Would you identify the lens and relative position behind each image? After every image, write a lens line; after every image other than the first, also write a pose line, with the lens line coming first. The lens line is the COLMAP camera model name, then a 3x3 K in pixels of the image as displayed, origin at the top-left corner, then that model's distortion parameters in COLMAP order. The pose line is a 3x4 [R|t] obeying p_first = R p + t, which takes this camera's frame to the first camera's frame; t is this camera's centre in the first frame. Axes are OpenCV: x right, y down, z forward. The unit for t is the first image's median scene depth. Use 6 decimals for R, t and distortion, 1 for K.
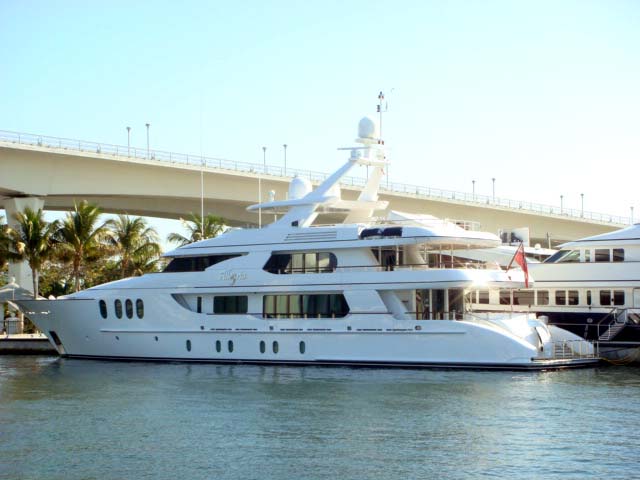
lens RADIAL K [[330.8, 0, 320.0], [0, 330.8, 240.0], [0, 0, 1]] dist [-0.042038, -0.000001]
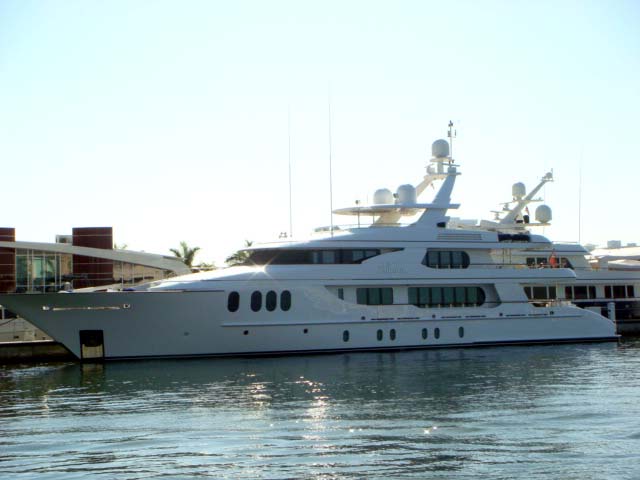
lens RADIAL K [[297.5, 0, 320.0], [0, 297.5, 240.0], [0, 0, 1]] dist [-0.024741, 0.000000]
pose [[0.953161, 0.059089, 0.296635, -0.786437], [-0.058163, 0.998236, -0.011952, 0.039477], [-0.296817, -0.005861, 0.954916, 0.143450]]
